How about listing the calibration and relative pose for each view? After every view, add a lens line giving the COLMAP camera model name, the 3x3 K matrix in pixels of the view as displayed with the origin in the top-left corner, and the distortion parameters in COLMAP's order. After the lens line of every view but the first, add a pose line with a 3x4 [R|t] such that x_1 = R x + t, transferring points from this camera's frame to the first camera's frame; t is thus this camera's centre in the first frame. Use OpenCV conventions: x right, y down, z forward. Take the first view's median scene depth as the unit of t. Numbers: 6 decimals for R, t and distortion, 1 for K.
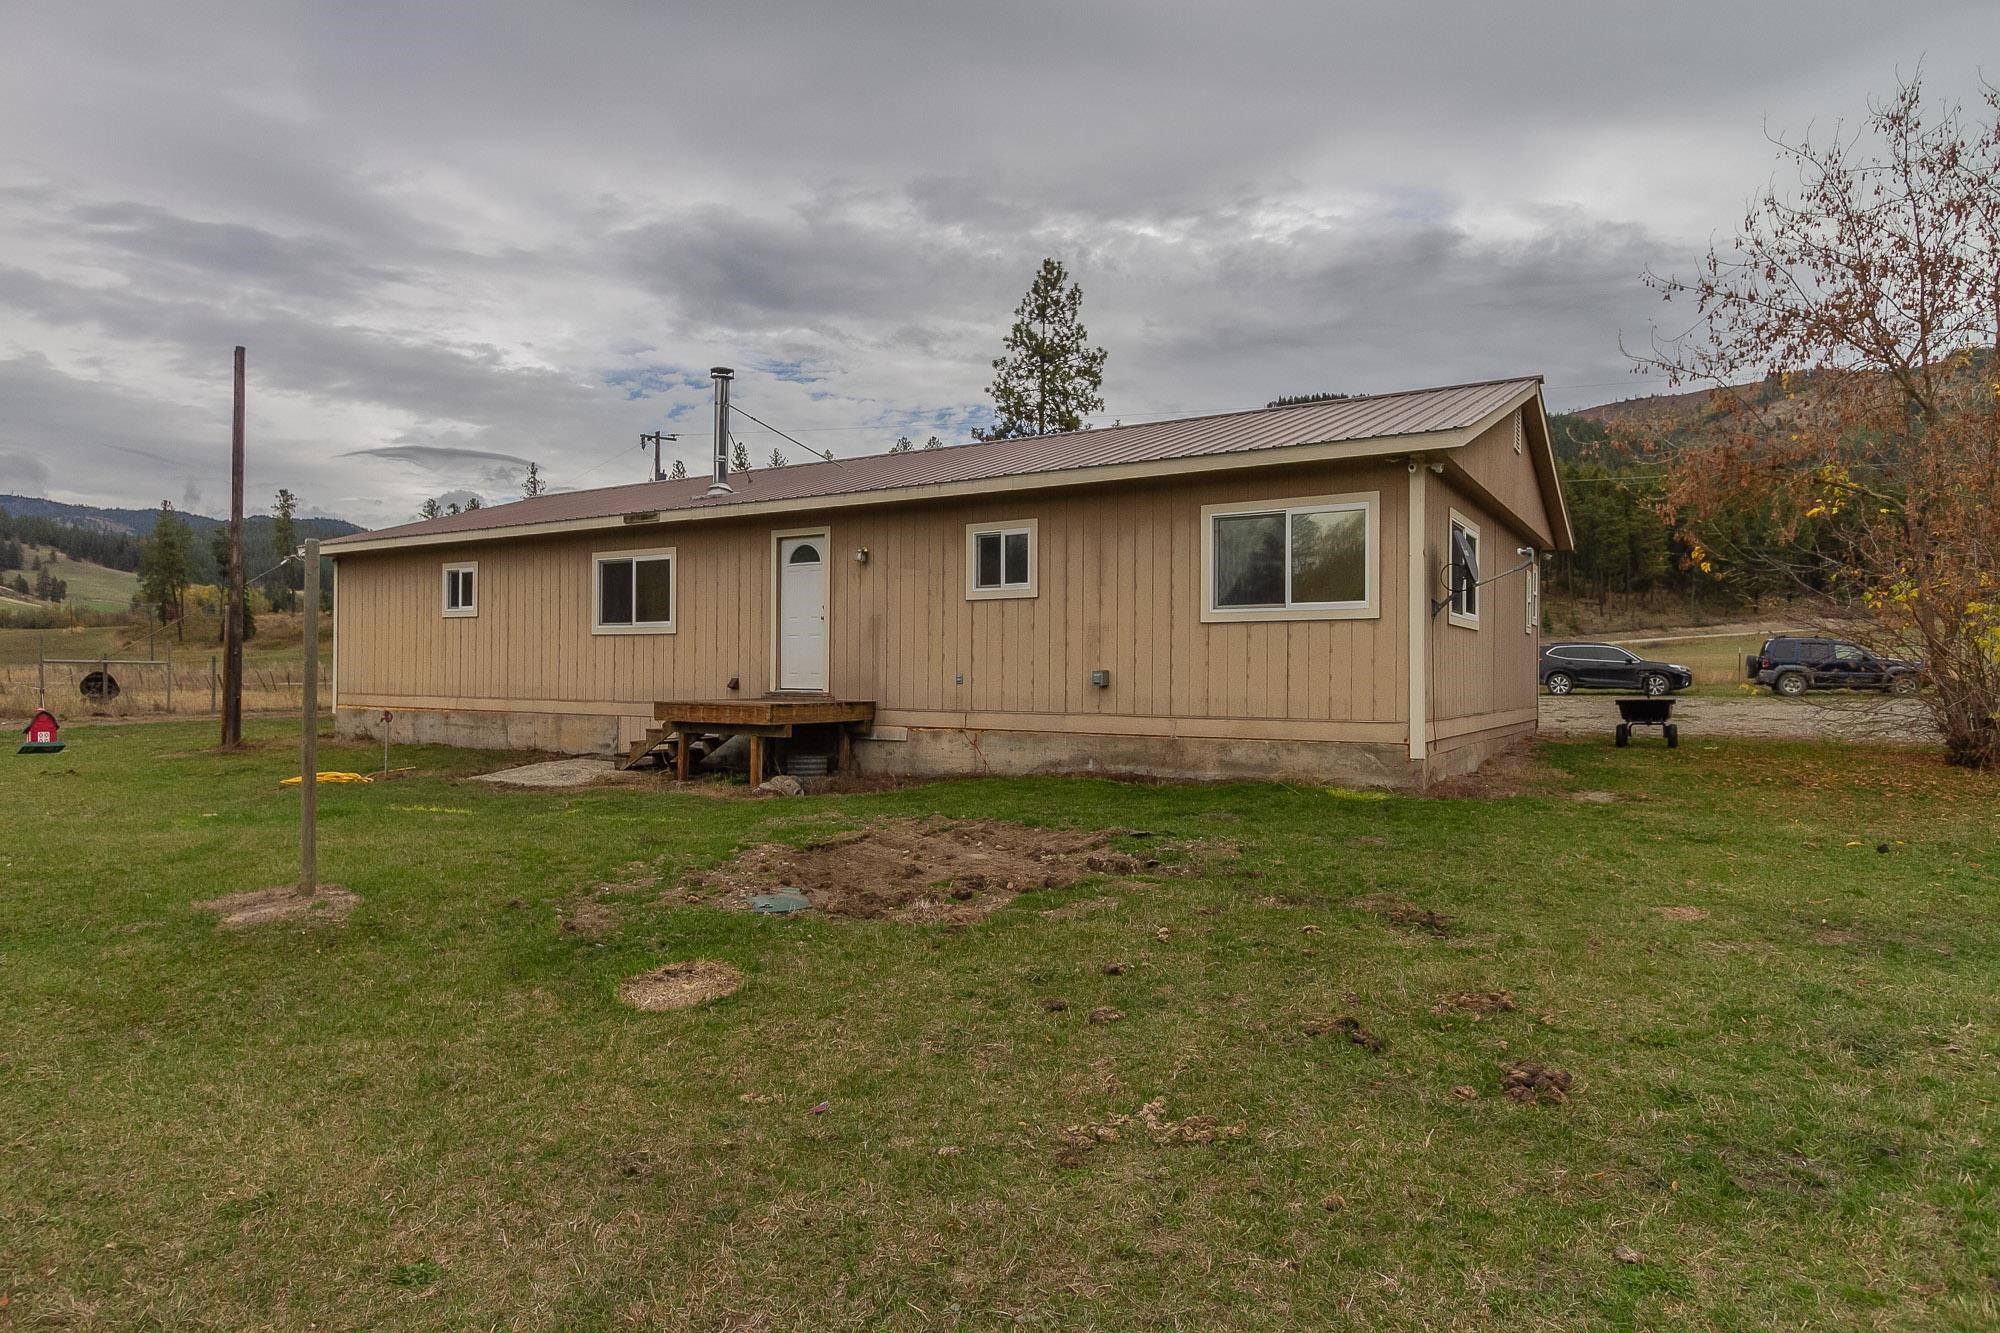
lens RADIAL K [[1141.6, 0, 995.2], [0, 1141.6, 673.3], [0, 0, 1]] dist [-0.007941, 0.005285]
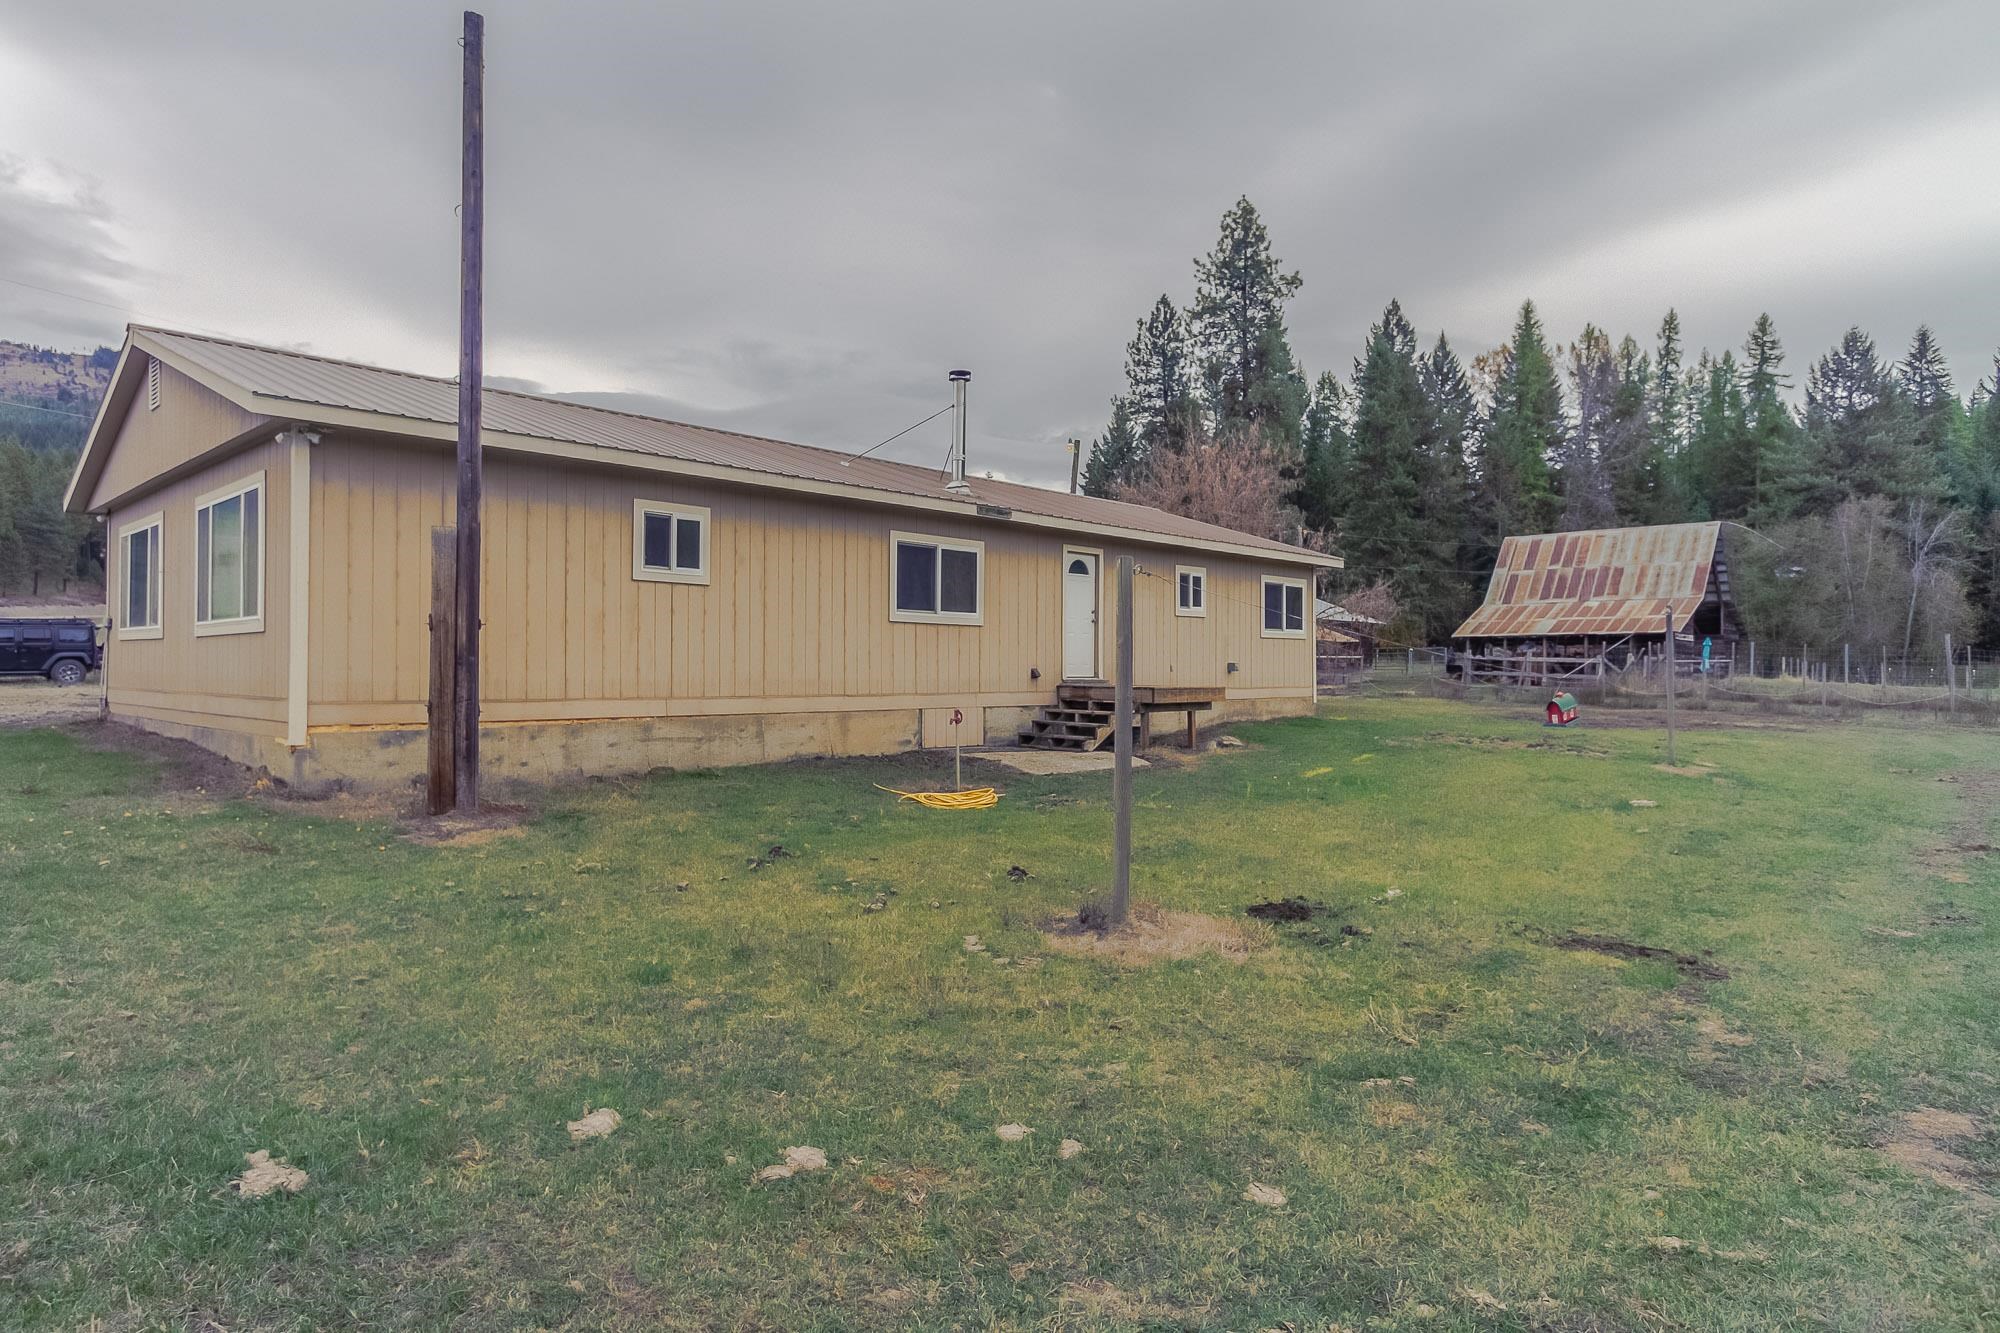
lens RADIAL K [[1141.6, 0, 946.0], [0, 1141.6, 658.9], [0, 0, 1]] dist [-0.007941, 0.005285]
pose [[0.224208, -0.002011, 0.974539, -1.219852], [-0.009922, 0.999941, 0.004346, -0.008387], [-0.974491, -0.010644, 0.224175, 0.753295]]
